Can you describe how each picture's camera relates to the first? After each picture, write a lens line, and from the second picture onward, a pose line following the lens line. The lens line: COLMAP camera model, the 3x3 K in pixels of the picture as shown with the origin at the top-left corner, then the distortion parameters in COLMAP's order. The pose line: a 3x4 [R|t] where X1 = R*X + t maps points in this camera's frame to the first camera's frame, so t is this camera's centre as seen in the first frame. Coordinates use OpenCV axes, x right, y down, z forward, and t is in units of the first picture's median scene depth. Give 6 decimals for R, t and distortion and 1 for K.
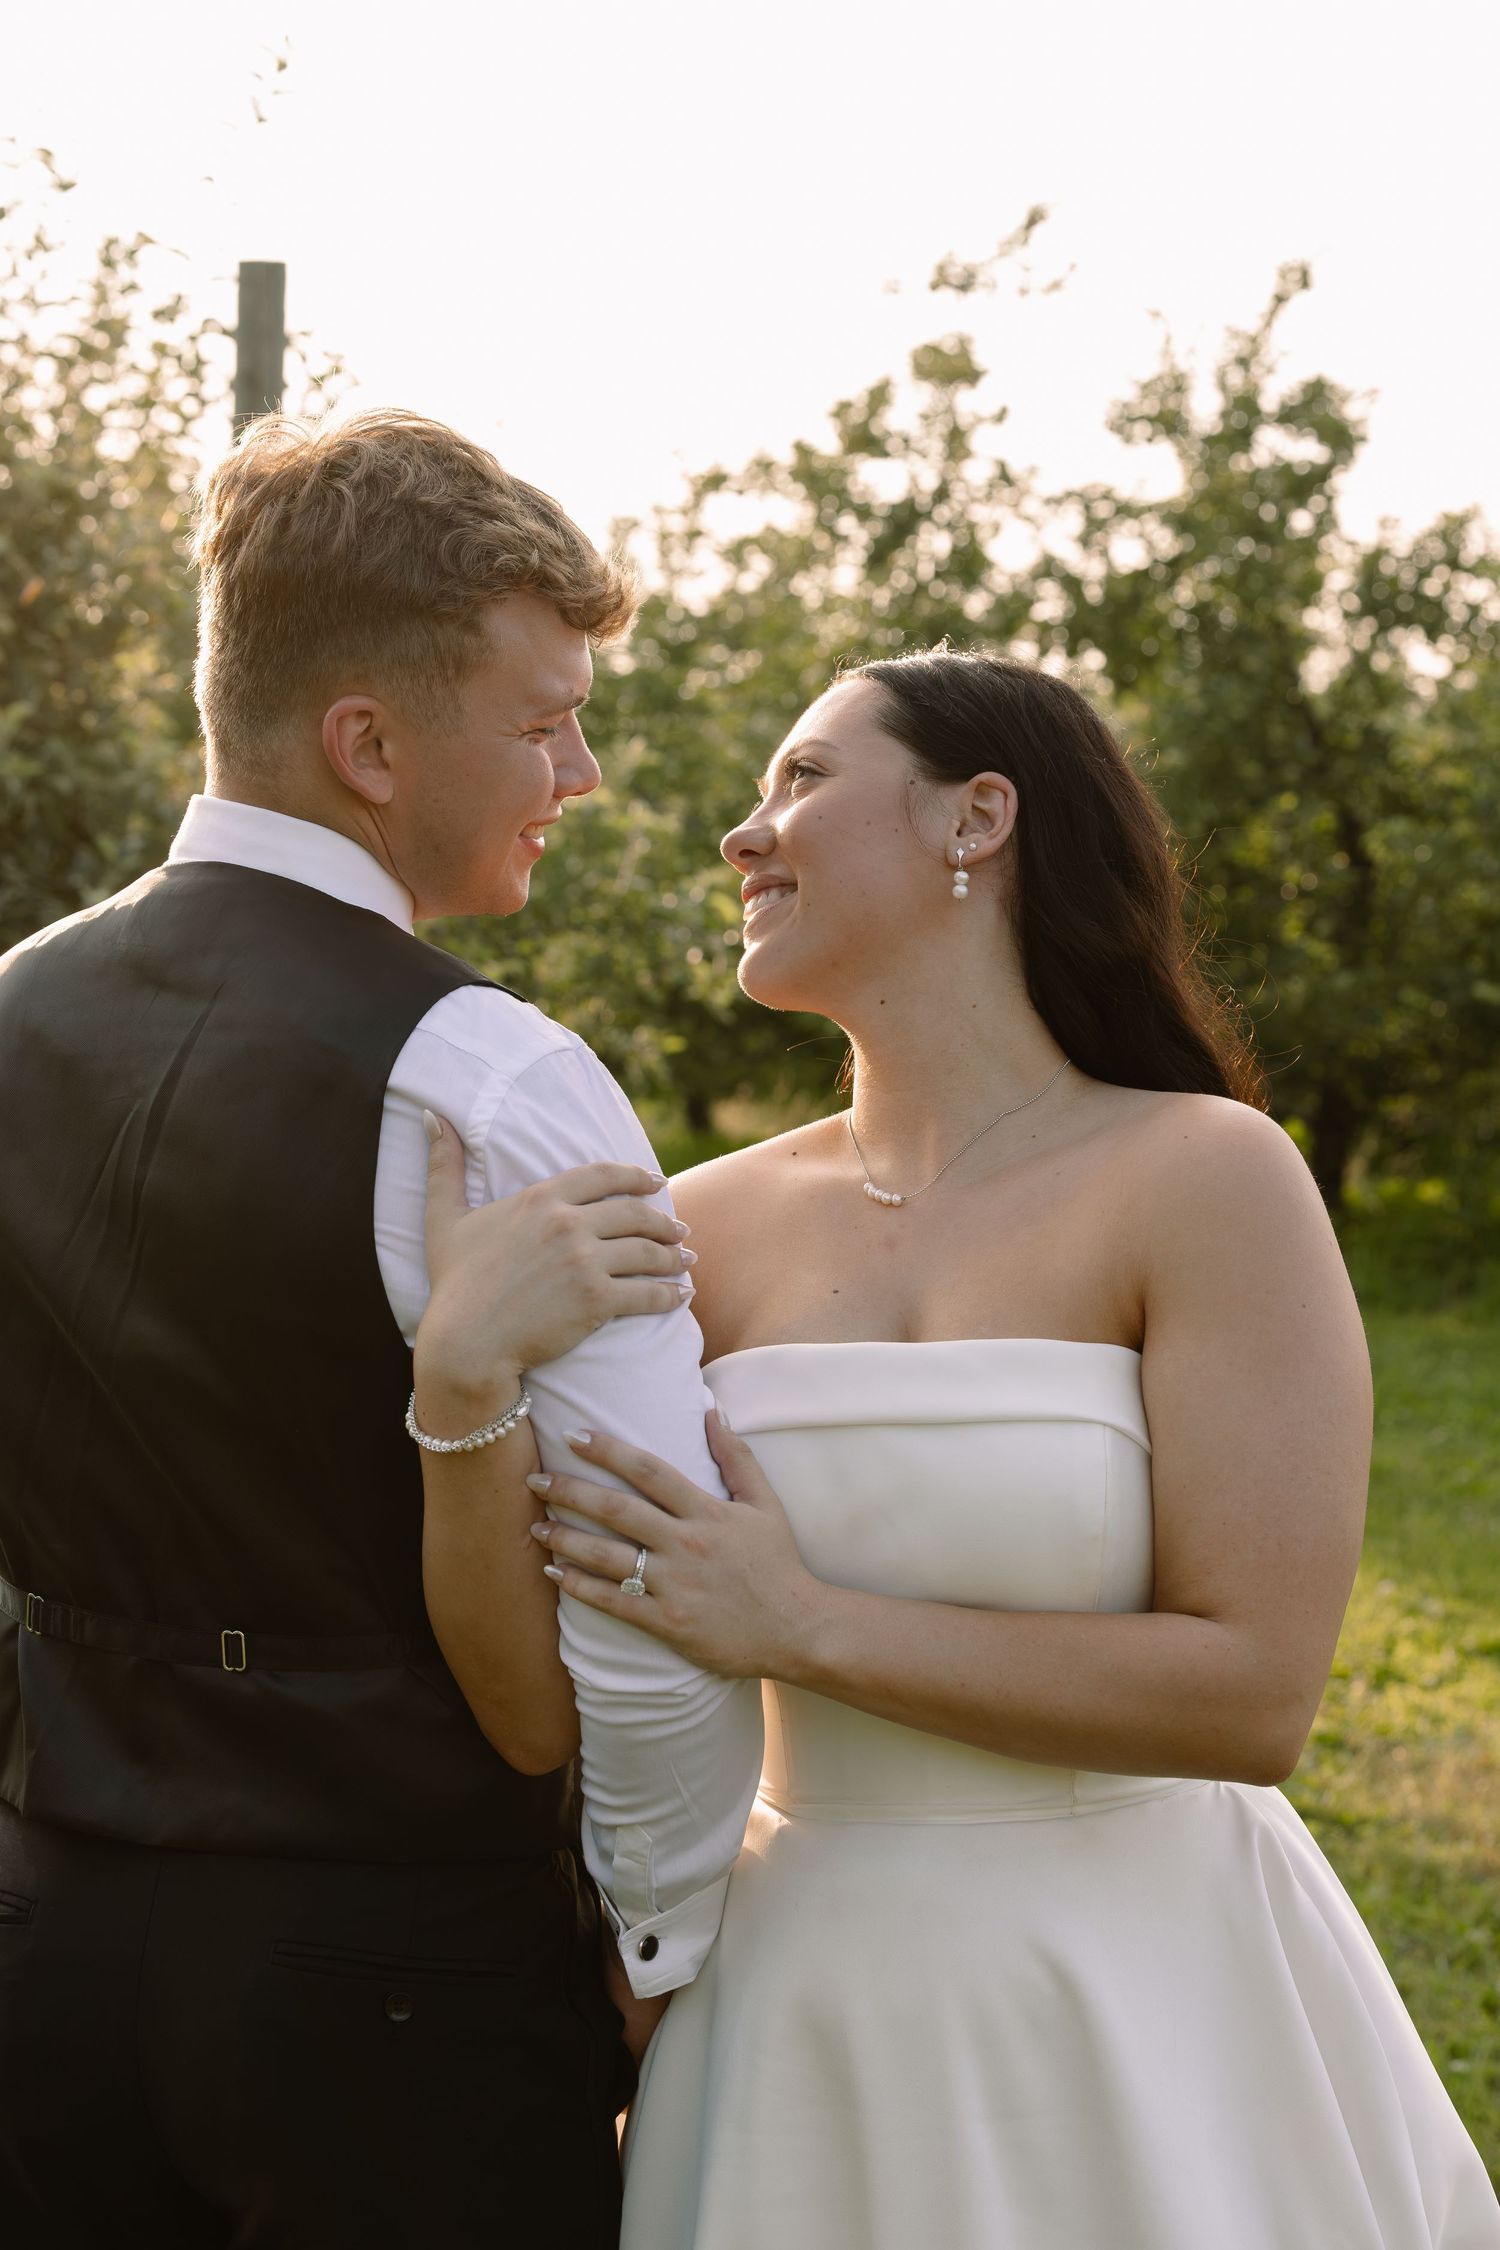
lens RADIAL K [[4466.1, 0, 843.4], [0, 4466.1, 1134.7], [0, 0, 1]] dist [0.052164, 0.000000]
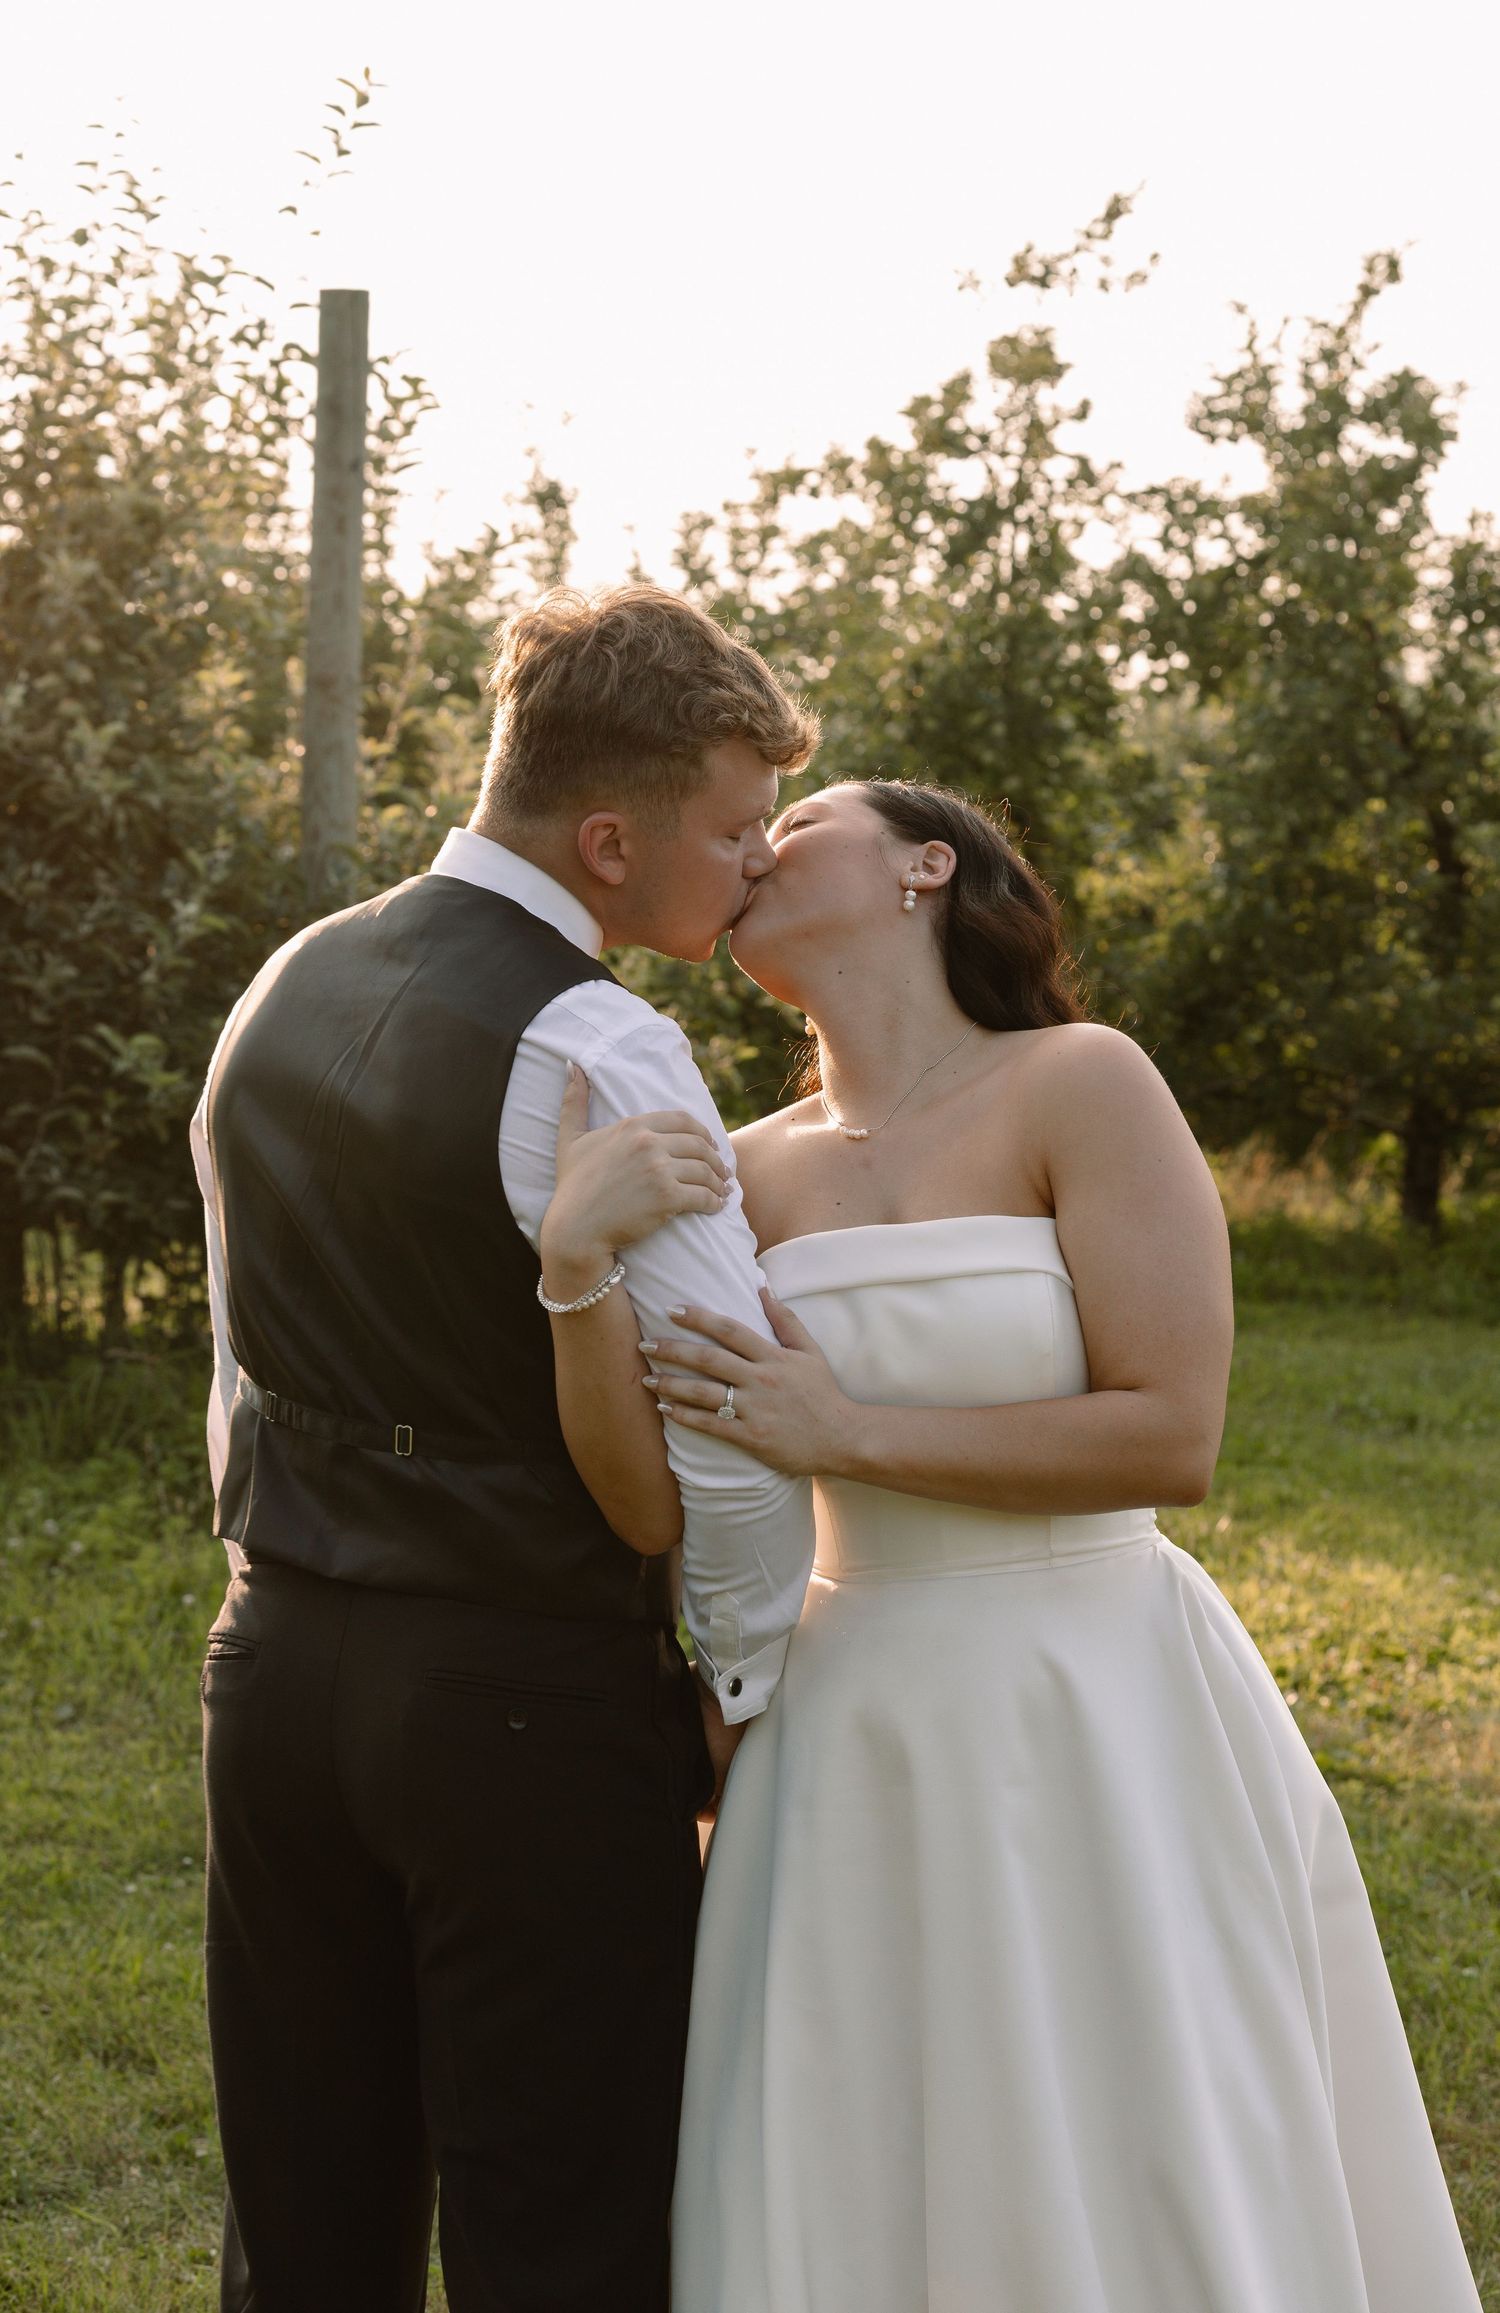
lens RADIAL K [[4864.9, 0, 747.9], [0, 4864.9, 1087.4], [0, 0, 1]] dist [0.040678, 0.000000]
pose [[0.999281, -0.003435, -0.037753, 0.003461], [0.002836, 0.999869, -0.015911, 0.005226], [0.037803, 0.015793, 0.999160, -0.099807]]
